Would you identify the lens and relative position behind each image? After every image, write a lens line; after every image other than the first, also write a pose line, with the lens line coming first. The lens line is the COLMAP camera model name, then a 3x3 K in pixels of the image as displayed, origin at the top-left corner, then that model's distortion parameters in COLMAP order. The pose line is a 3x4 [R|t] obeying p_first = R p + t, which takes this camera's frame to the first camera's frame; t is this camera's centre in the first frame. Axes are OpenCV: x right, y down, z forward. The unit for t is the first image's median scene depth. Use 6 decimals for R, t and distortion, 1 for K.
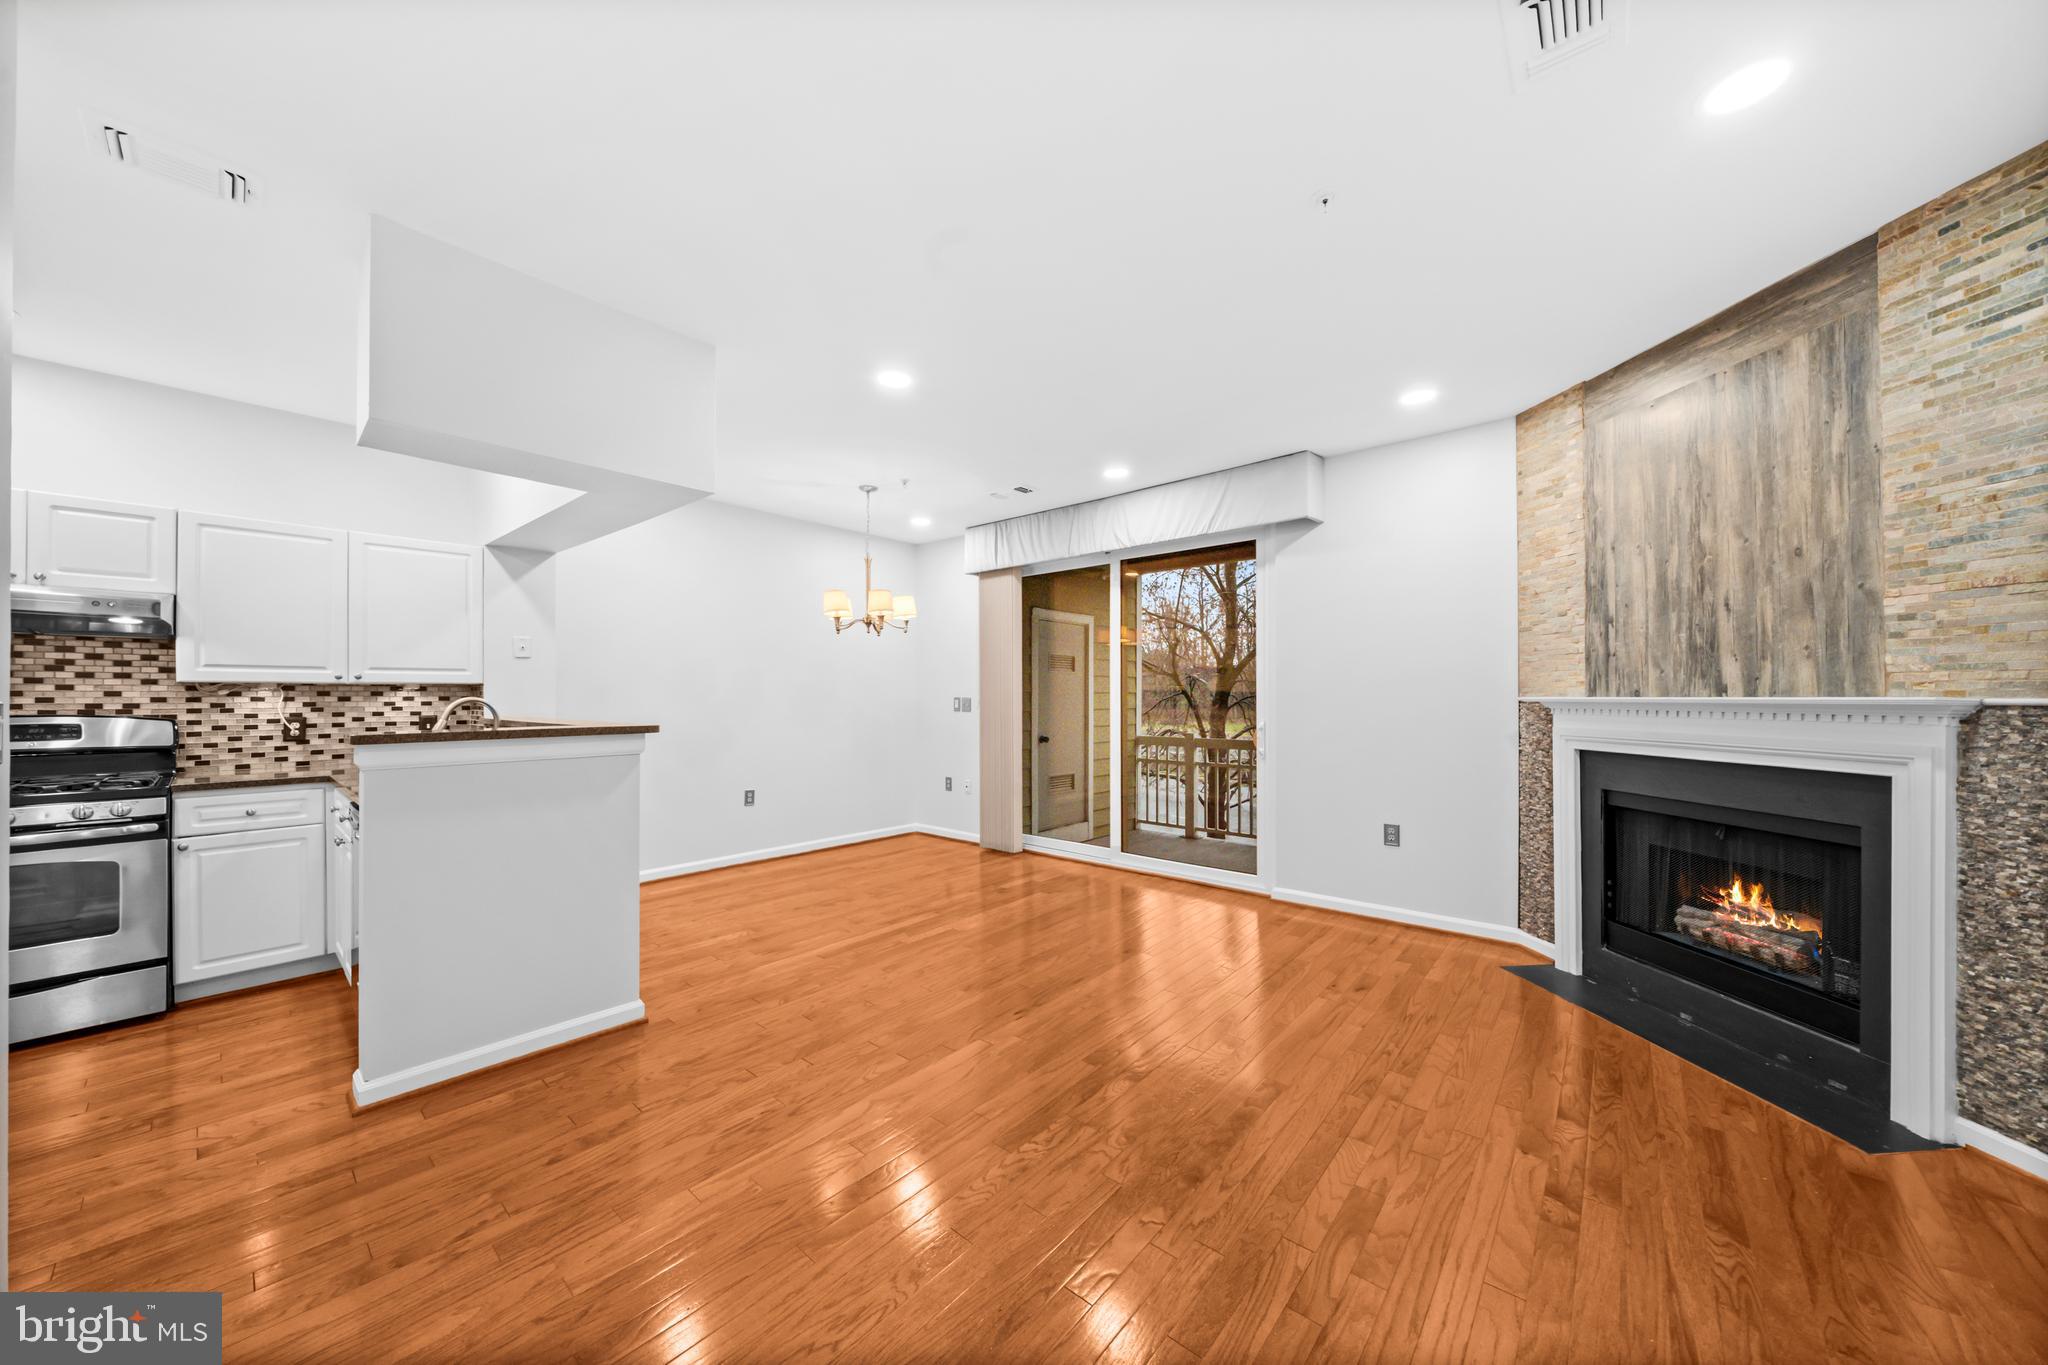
lens RADIAL K [[691.5, 0, 1017.5], [0, 691.5, 693.0], [0, 0, 1]] dist [-0.011737, 0.000671]
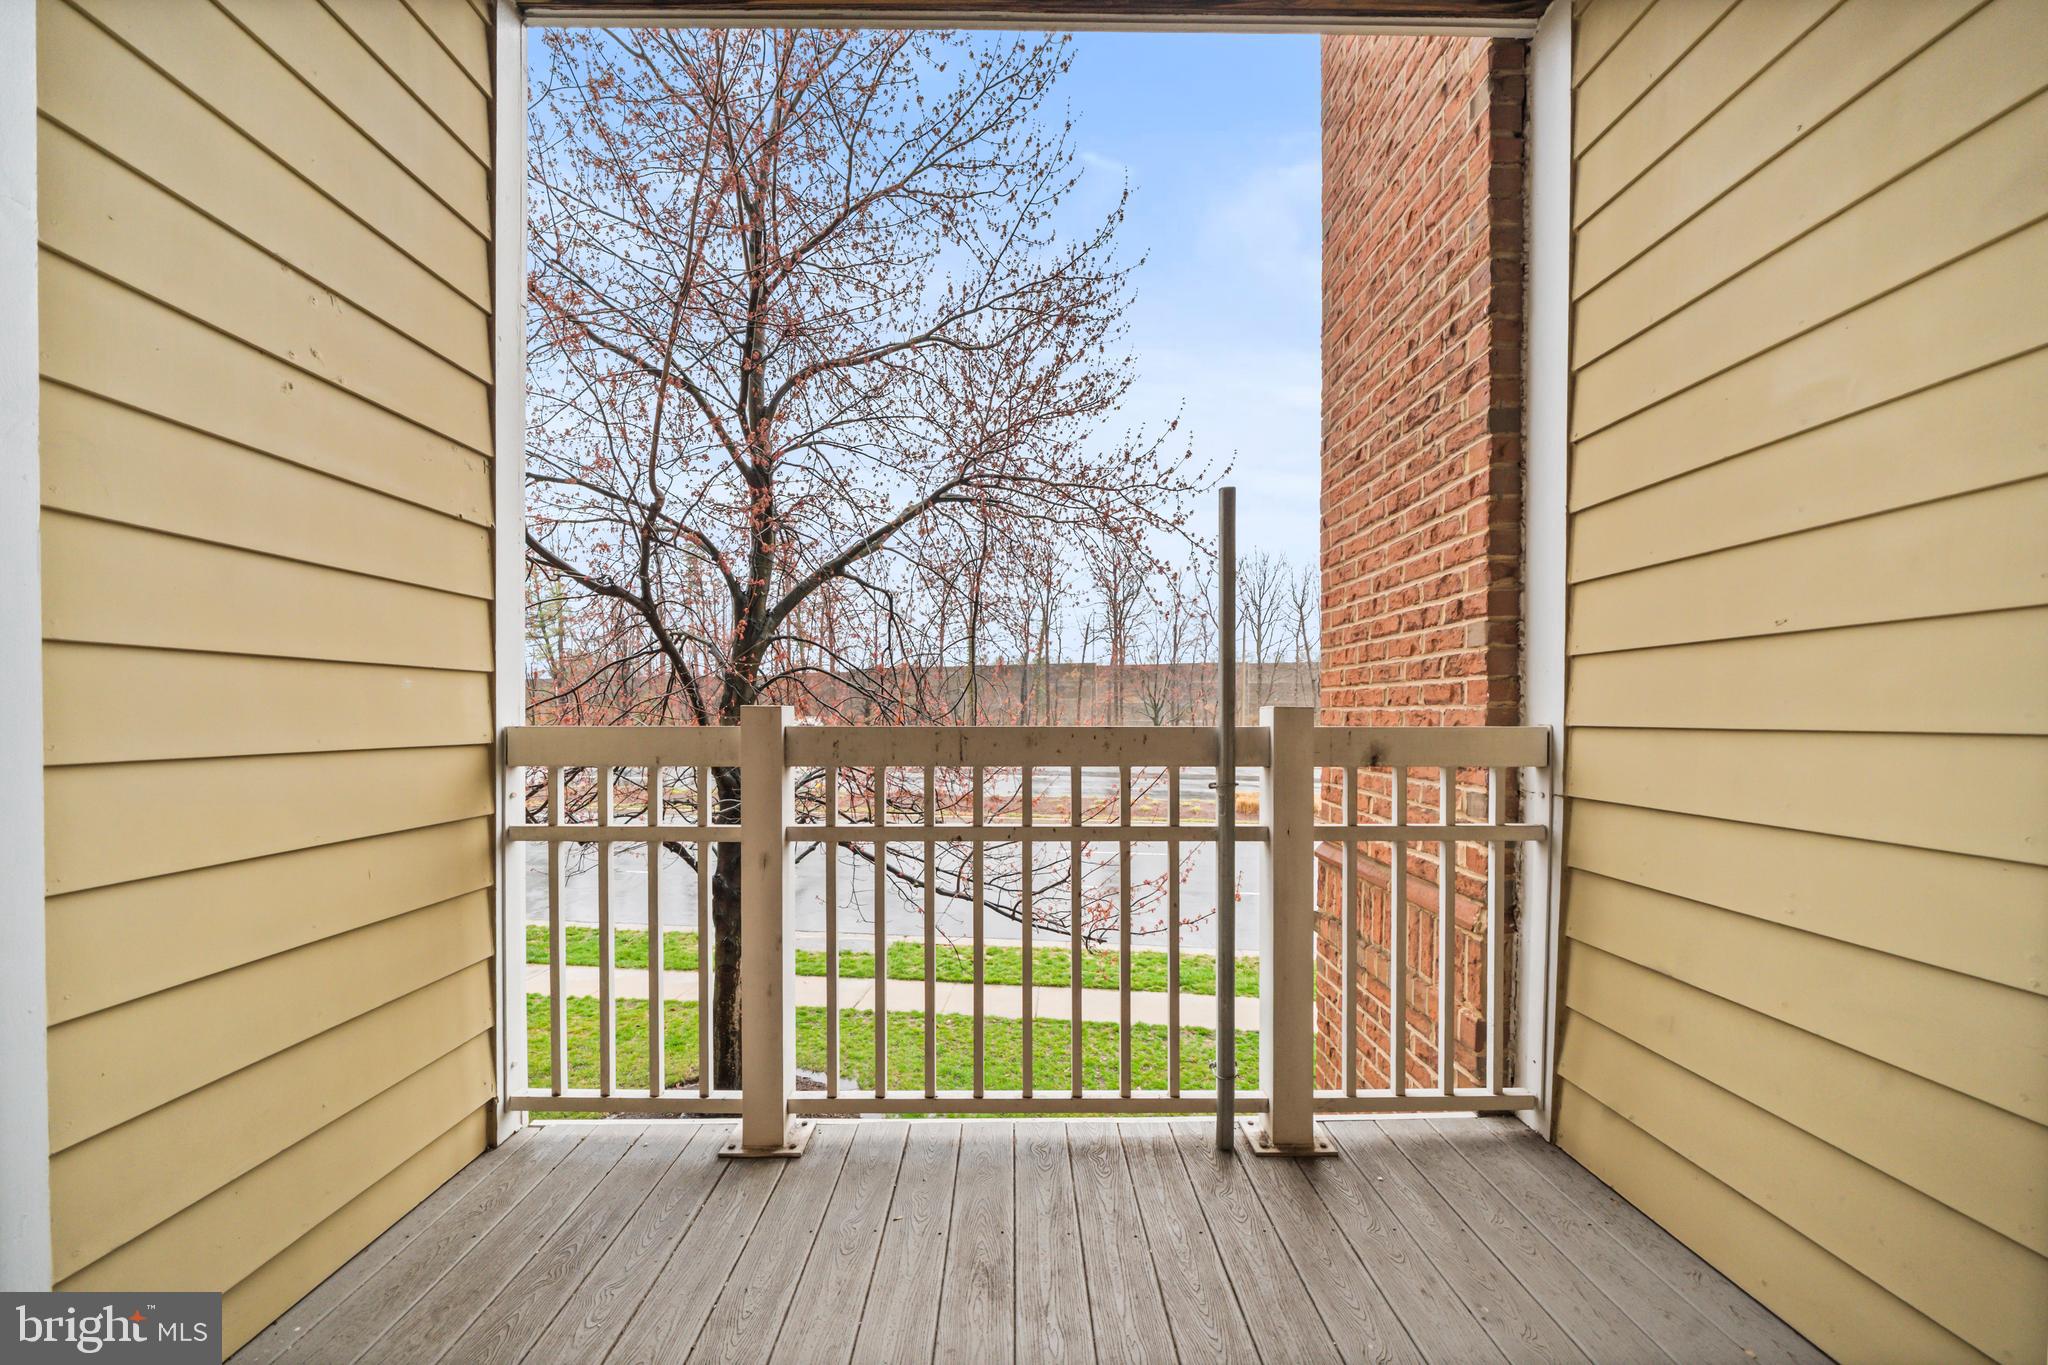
lens RADIAL K [[691.5, 0, 1012.4], [0, 691.5, 718.5], [0, 0, 1]] dist [-0.011737, 0.000671]
pose [[0.751700, -0.003062, 0.659498, 0.371829], [-0.001401, 0.999980, 0.006239, 0.140941], [-0.659504, -0.005613, 0.751680, 1.776664]]
